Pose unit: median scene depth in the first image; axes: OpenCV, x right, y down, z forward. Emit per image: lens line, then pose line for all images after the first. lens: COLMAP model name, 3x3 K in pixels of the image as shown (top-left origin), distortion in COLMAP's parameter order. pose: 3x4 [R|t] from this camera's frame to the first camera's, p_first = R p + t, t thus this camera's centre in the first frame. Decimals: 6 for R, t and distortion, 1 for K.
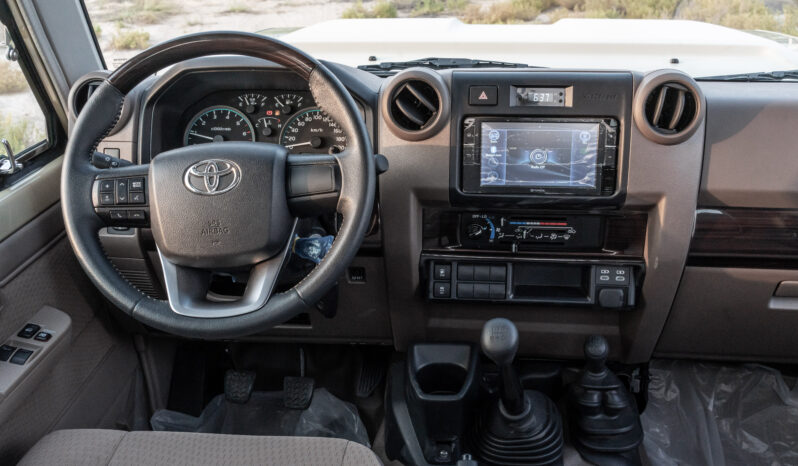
lens RADIAL K [[837.7, 0, 401.5], [0, 837.7, 270.9], [0, 0, 1]] dist [-0.000187, 0.000000]
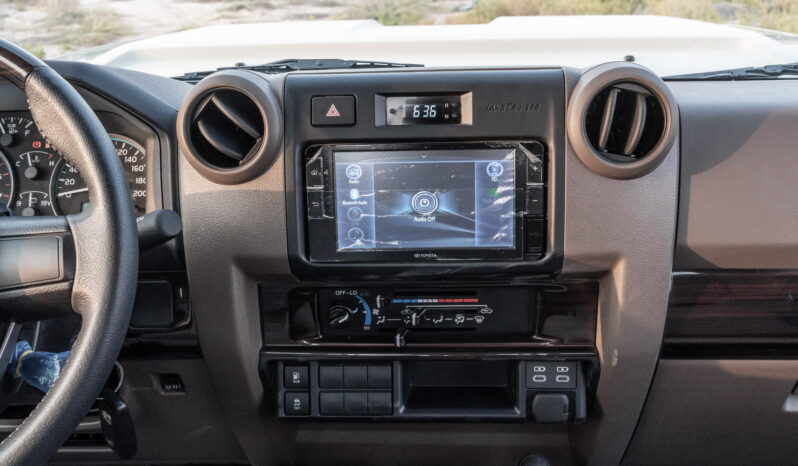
lens RADIAL K [[837.7, 0, 400.3], [0, 837.7, 245.6], [0, 0, 1]] dist [-0.000187, 0.000000]
pose [[0.998773, -0.033694, 0.036294, 0.110752], [0.035337, 0.998333, -0.045637, -0.069104], [-0.034696, 0.046864, 0.998299, 0.334075]]
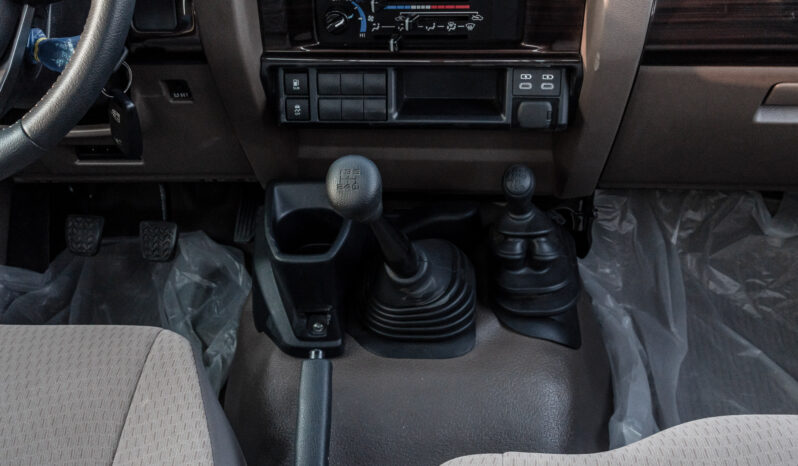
lens RADIAL K [[837.7, 0, 398.6], [0, 837.7, 272.7], [0, 0, 1]] dist [-0.000187, 0.000000]
pose [[0.999324, -0.032451, 0.017289, 0.117723], [0.027516, 0.971902, 0.233774, -0.006315], [-0.024389, -0.233140, 0.972137, 0.281484]]
